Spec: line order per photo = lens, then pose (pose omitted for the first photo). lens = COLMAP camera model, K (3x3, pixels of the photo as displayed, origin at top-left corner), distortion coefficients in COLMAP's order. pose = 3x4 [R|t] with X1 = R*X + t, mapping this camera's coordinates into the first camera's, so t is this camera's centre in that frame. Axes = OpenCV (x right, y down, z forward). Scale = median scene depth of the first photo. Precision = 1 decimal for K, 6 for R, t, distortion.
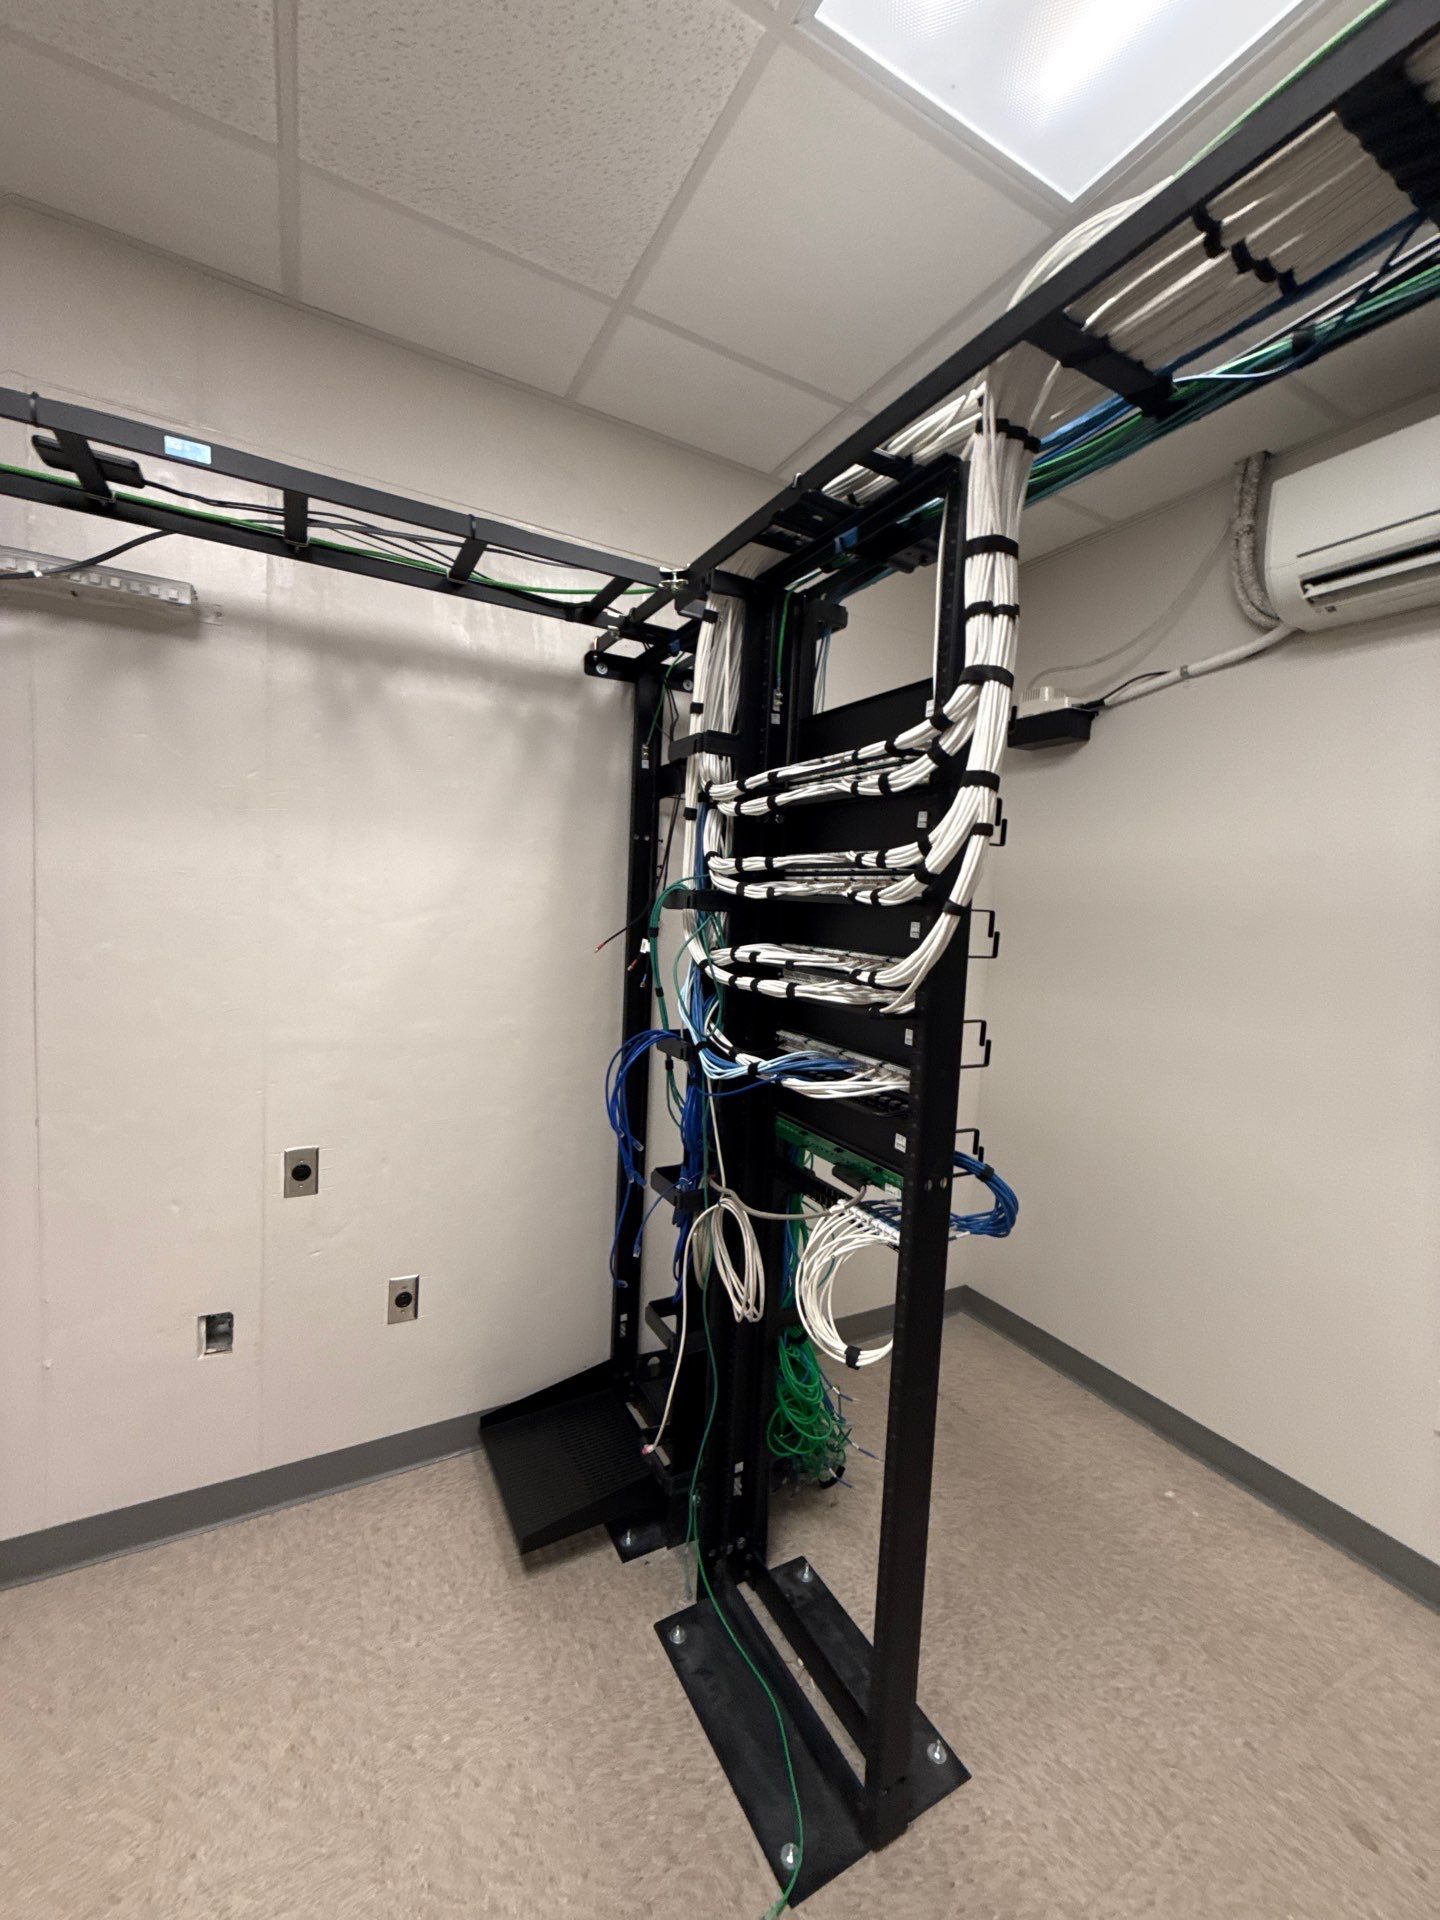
lens RADIAL K [[765.7, 0, 715.6], [0, 765.7, 959.3], [0, 0, 1]] dist [-0.000677, 0.000243]
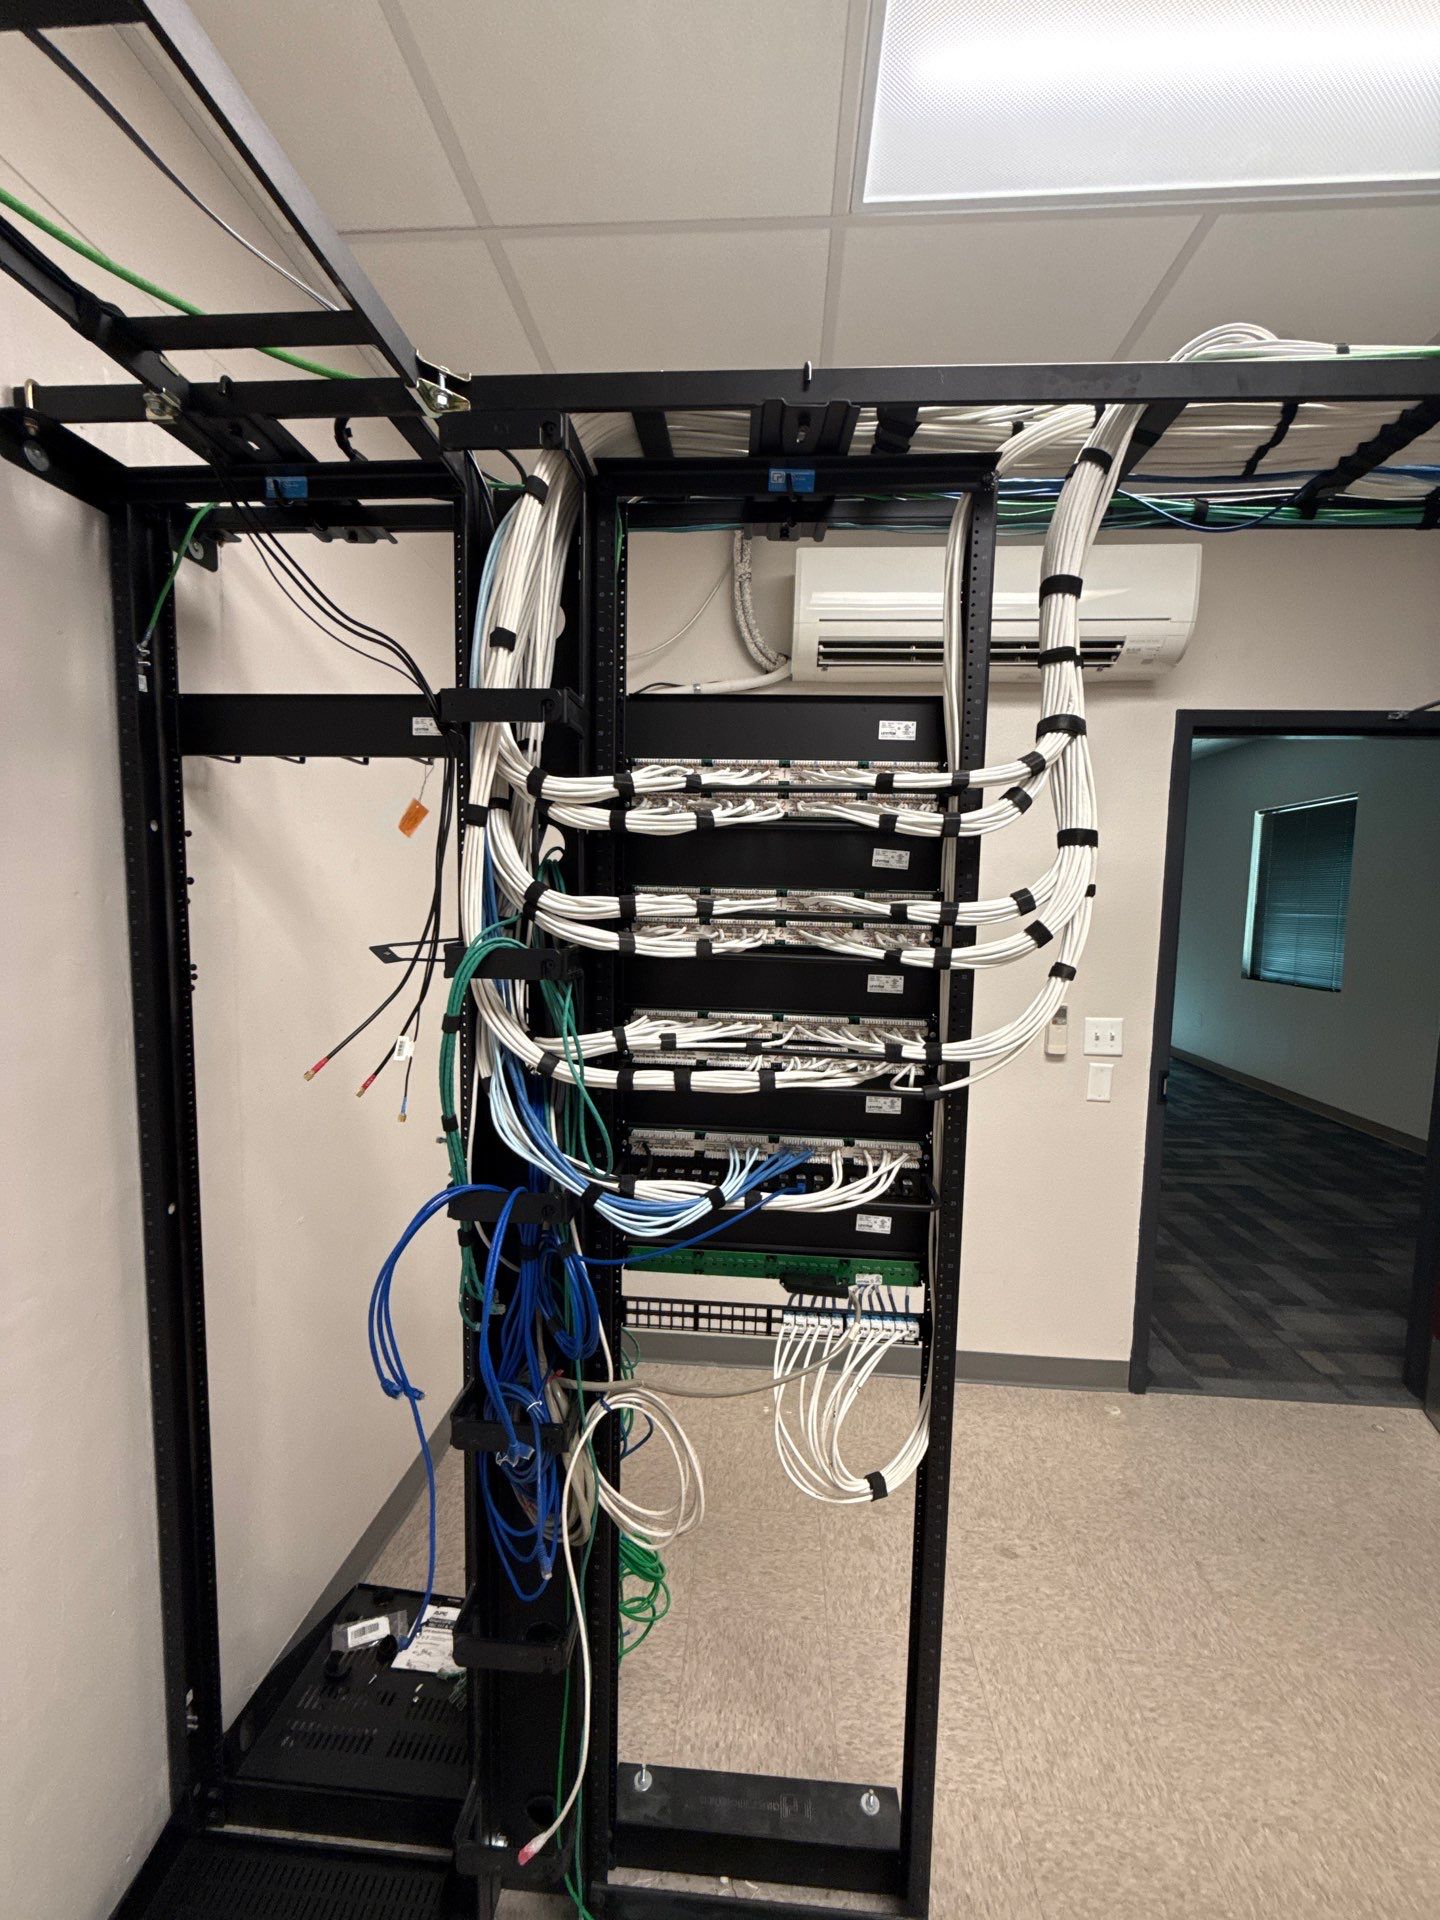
lens RADIAL K [[765.7, 0, 721.2], [0, 765.7, 958.0], [0, 0, 1]] dist [-0.000677, 0.000243]
pose [[0.540866, -0.107740, 0.834180, -0.469271], [0.064392, 0.994155, 0.086652, -0.127978], [-0.838640, 0.006848, 0.544643, 0.559817]]
